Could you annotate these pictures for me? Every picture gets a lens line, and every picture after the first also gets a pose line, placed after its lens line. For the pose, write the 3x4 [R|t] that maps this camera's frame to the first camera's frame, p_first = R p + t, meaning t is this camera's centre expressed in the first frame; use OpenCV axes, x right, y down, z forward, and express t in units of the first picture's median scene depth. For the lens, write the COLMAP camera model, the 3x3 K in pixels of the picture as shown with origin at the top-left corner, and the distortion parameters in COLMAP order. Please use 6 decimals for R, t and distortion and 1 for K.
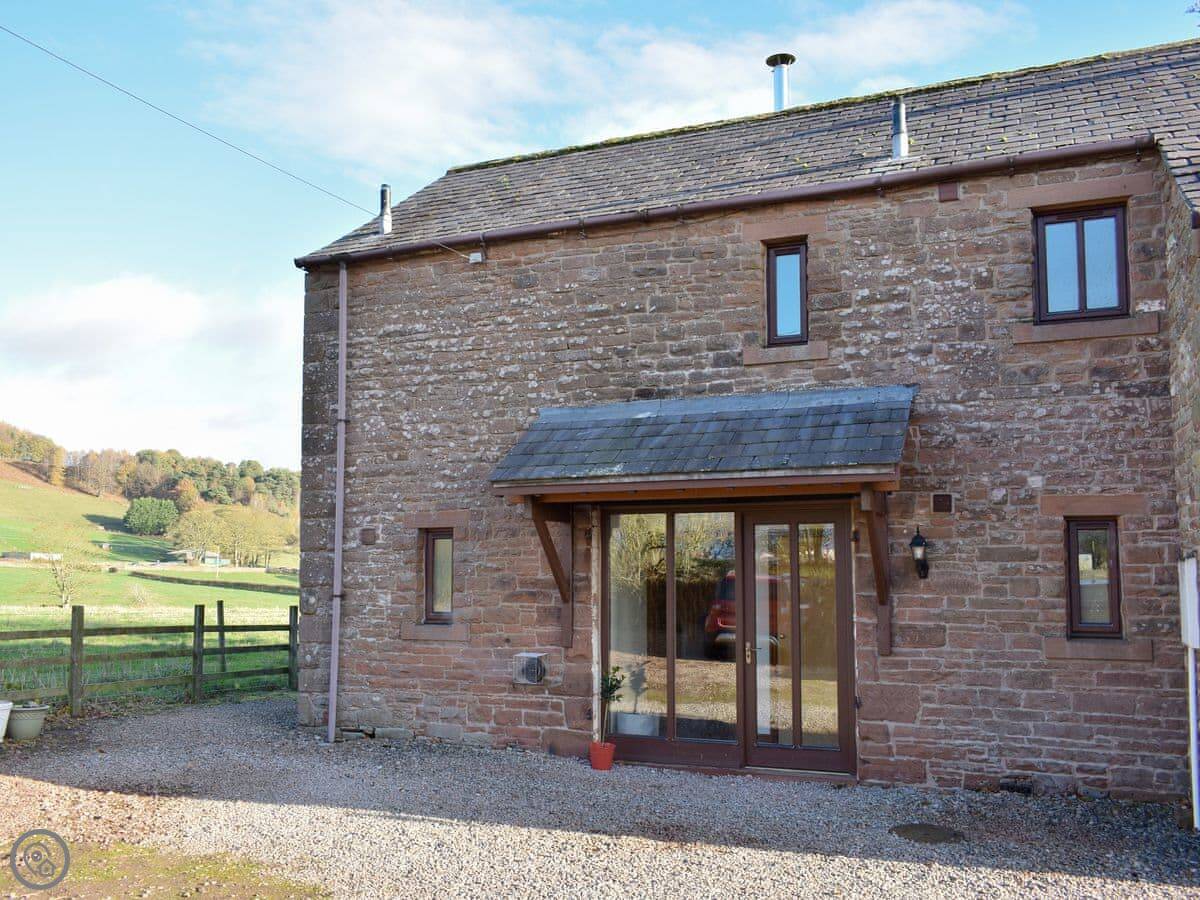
lens RADIAL K [[1297.7, 0, 599.3], [0, 1297.7, 450.6], [0, 0, 1]] dist [0.006209, -0.003986]
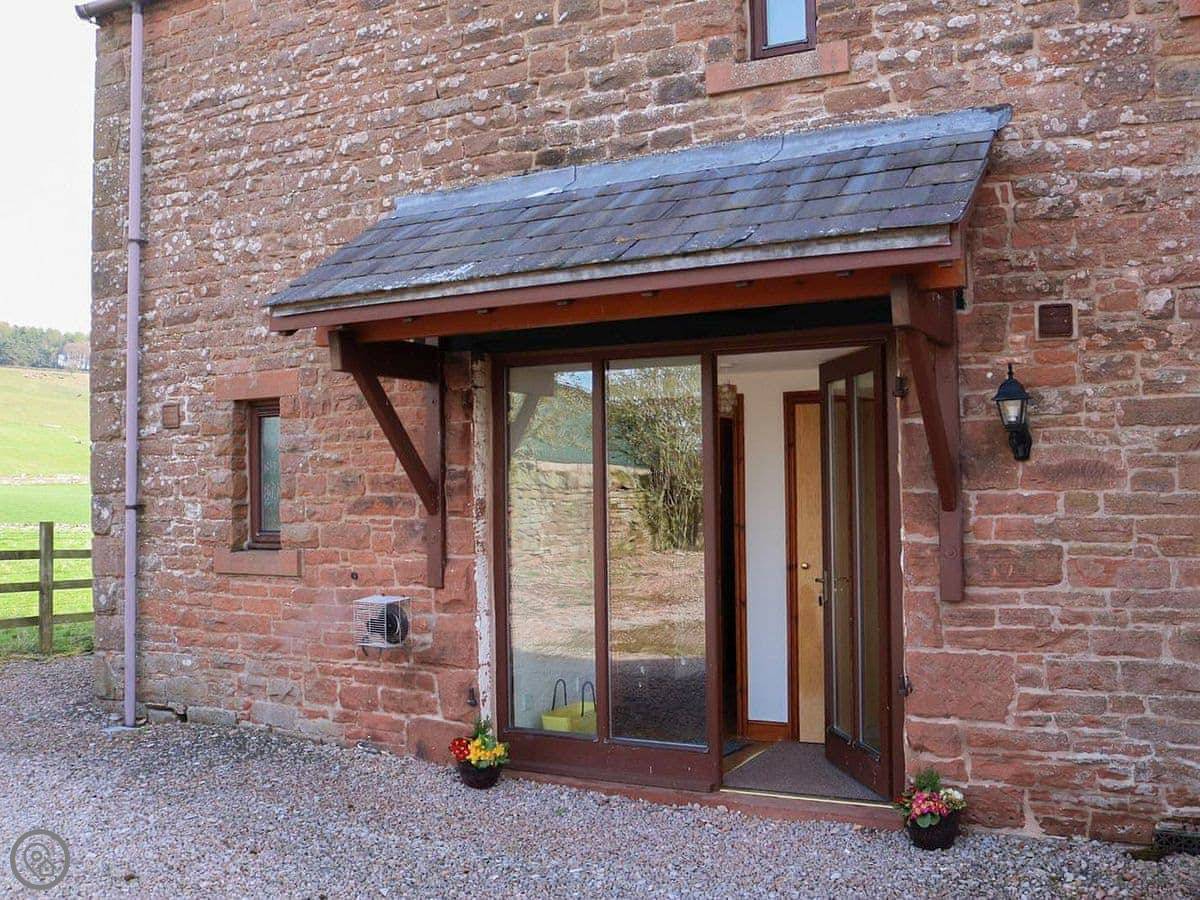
lens RADIAL K [[1441.1, 0, 600.5], [0, 1441.1, 419.8], [0, 0, 1]] dist [-0.164470, 0.083258]
pose [[0.996748, -0.016099, -0.078954, 0.109742], [0.019889, 0.998675, 0.047462, 0.045017], [0.078085, -0.048878, 0.995748, 0.358259]]
